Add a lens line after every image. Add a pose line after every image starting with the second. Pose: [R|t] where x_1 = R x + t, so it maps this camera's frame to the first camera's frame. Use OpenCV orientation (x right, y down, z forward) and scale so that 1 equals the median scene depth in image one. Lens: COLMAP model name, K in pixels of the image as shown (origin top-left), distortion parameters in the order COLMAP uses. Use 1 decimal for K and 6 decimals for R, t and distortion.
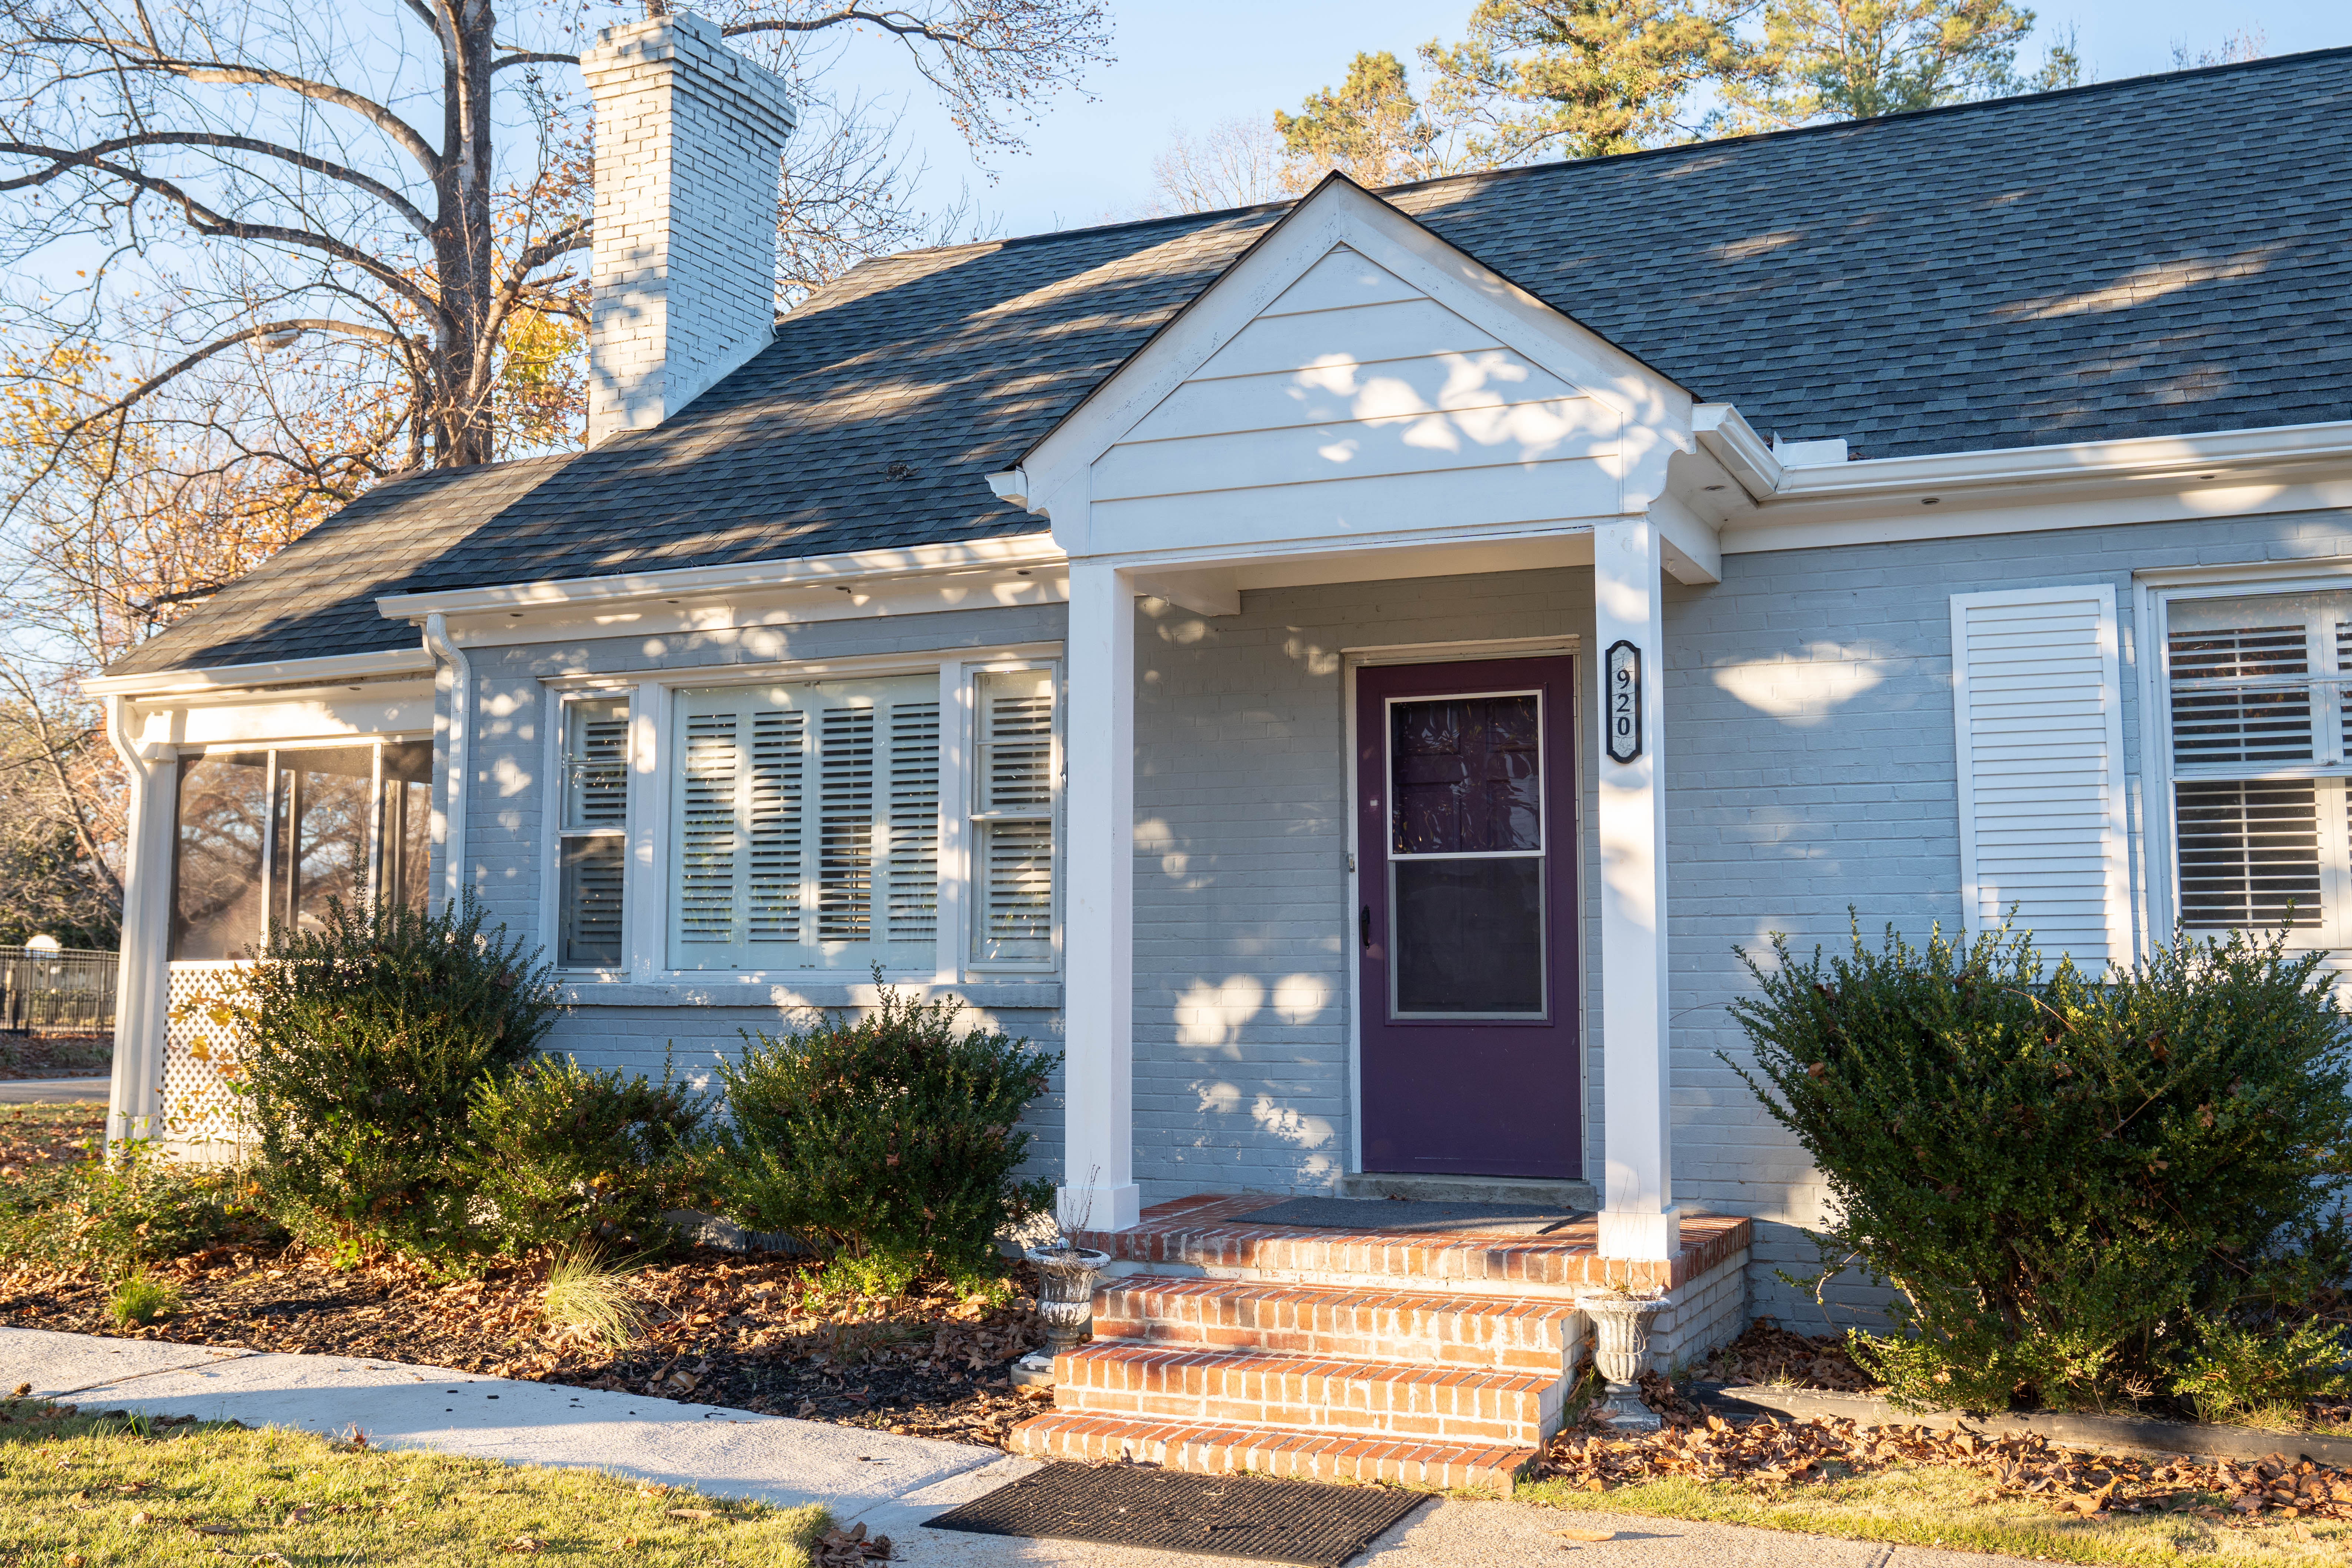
lens RADIAL K [[2031.8, 0, 1059.3], [0, 2031.8, 786.4], [0, 0, 1]] dist [-0.059001, 0.074534]
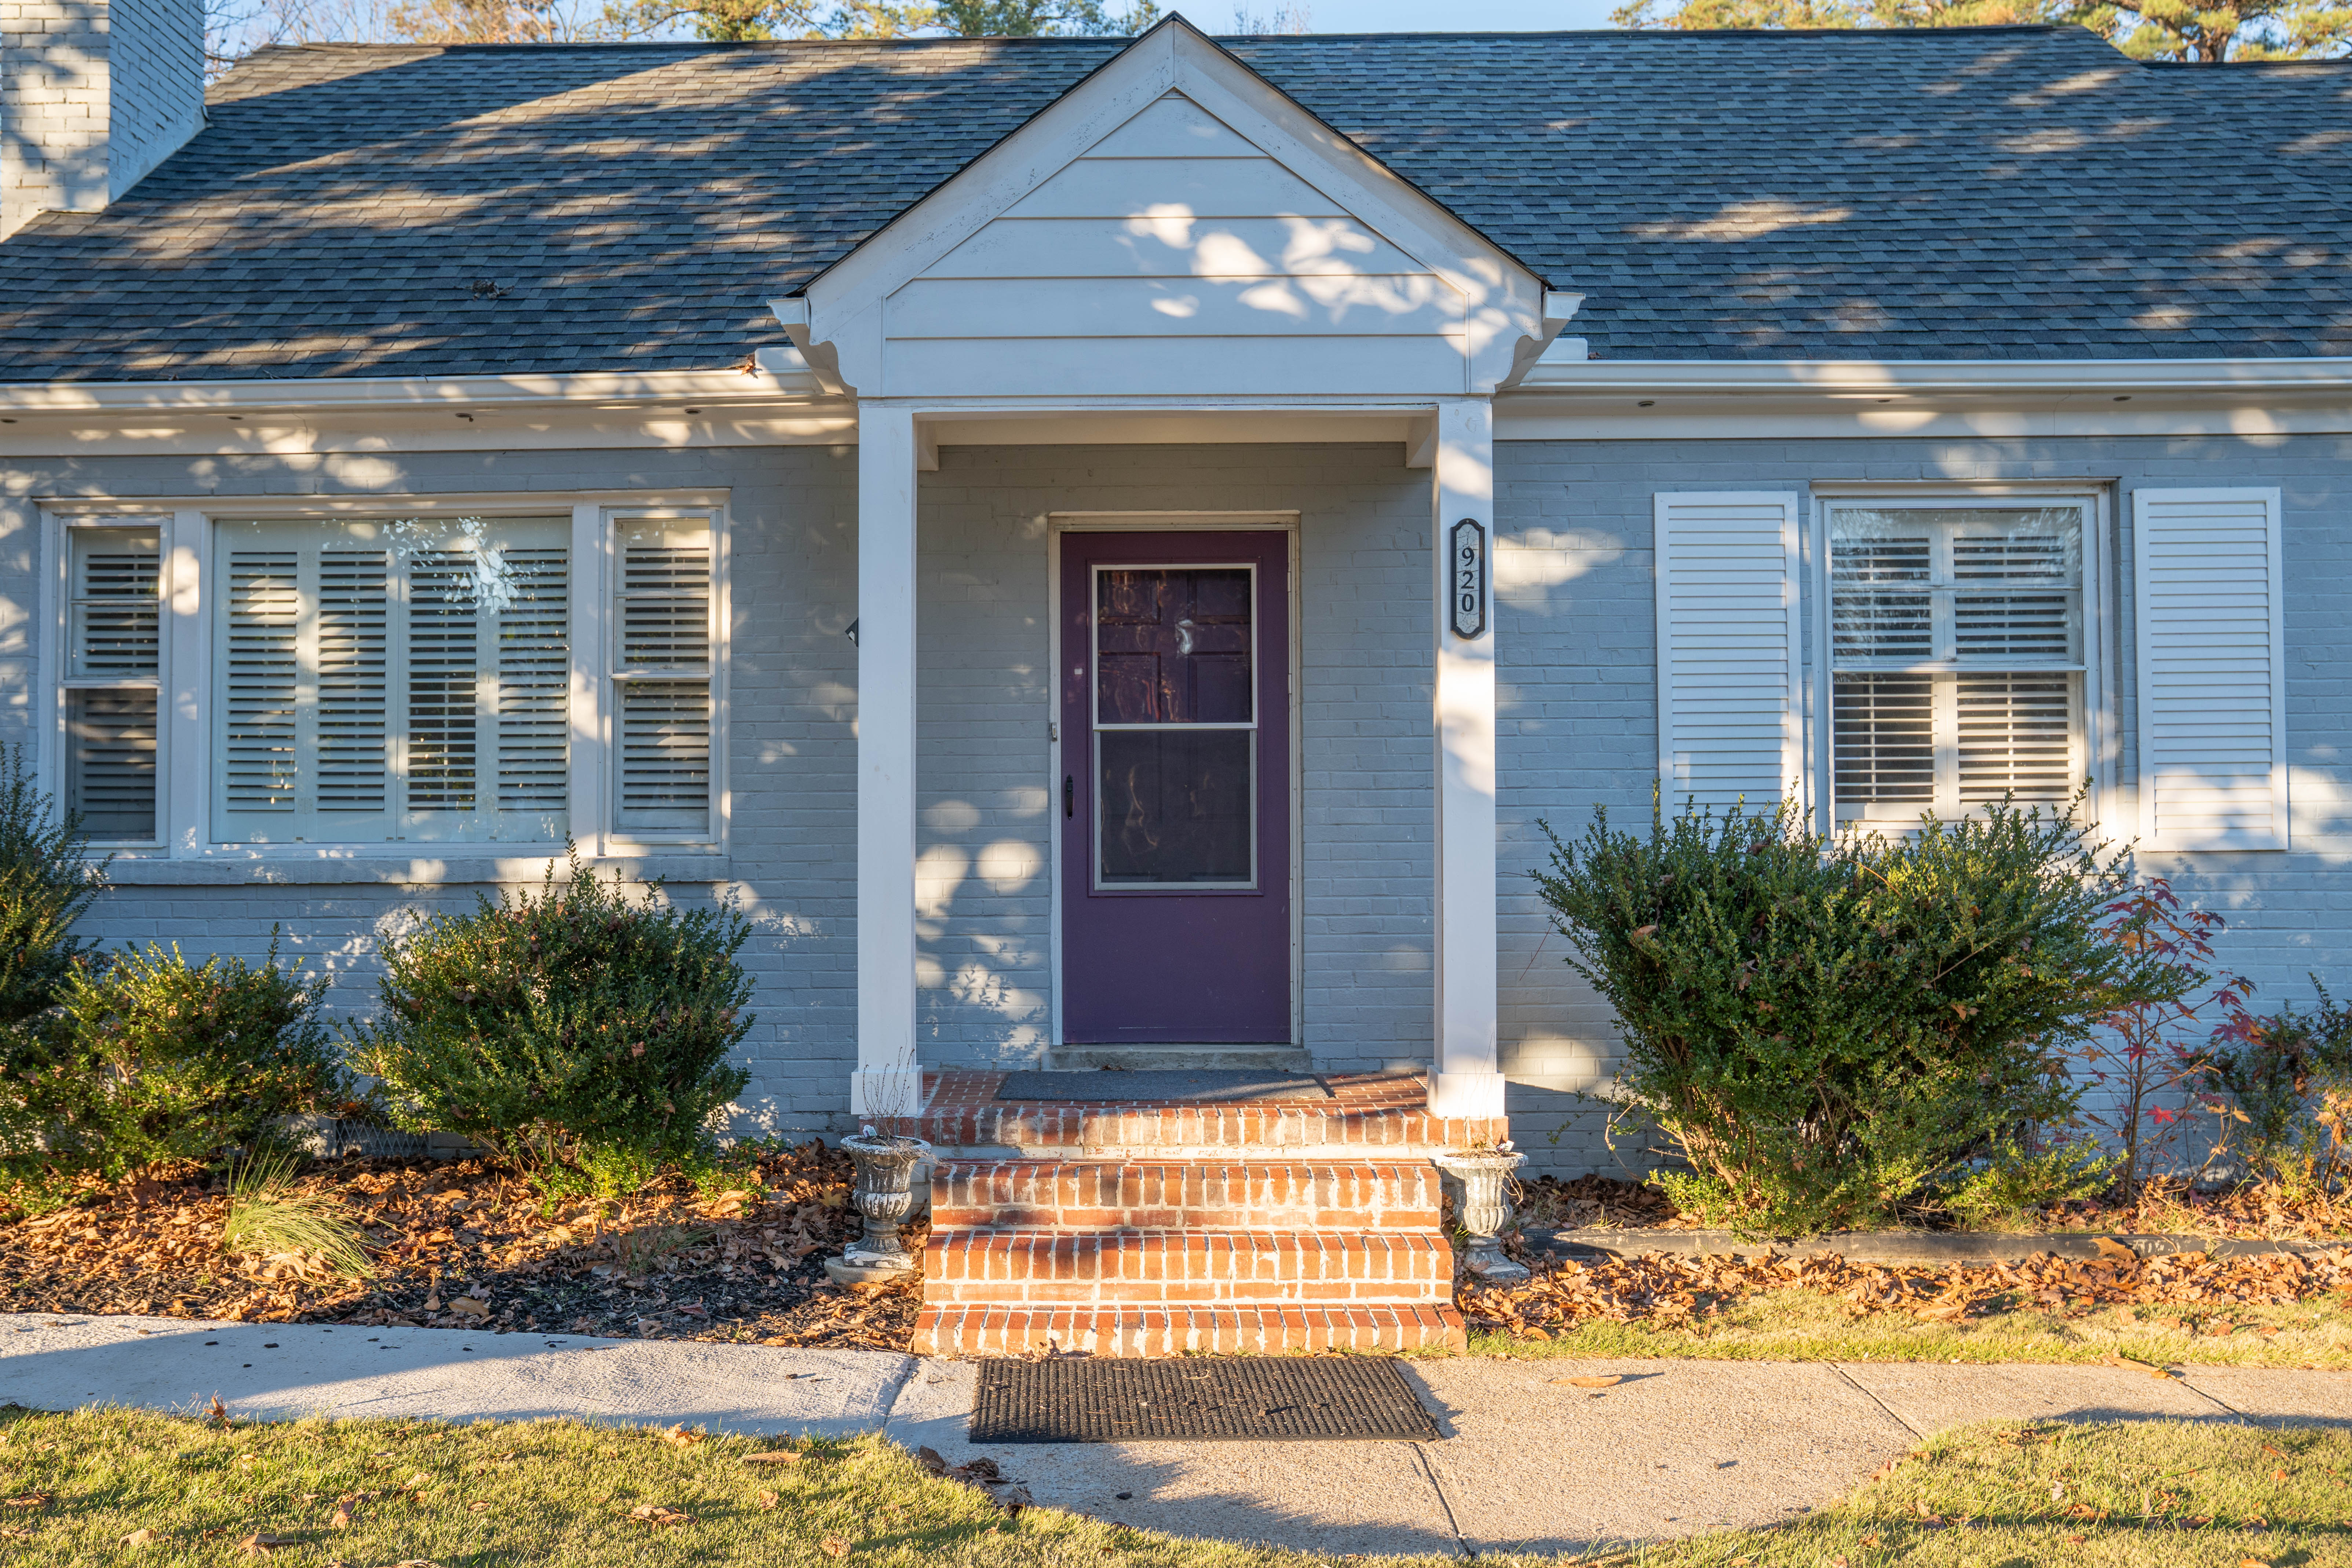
lens RADIAL K [[2031.6, 0, 1059.3], [0, 2031.6, 786.4], [0, 0, 1]] dist [-0.059001, 0.074534]
pose [[0.934926, 0.006233, 0.354788, -0.244706], [-0.028665, 0.997905, 0.058004, 0.008302], [-0.353683, -0.064400, 0.933146, 0.097231]]
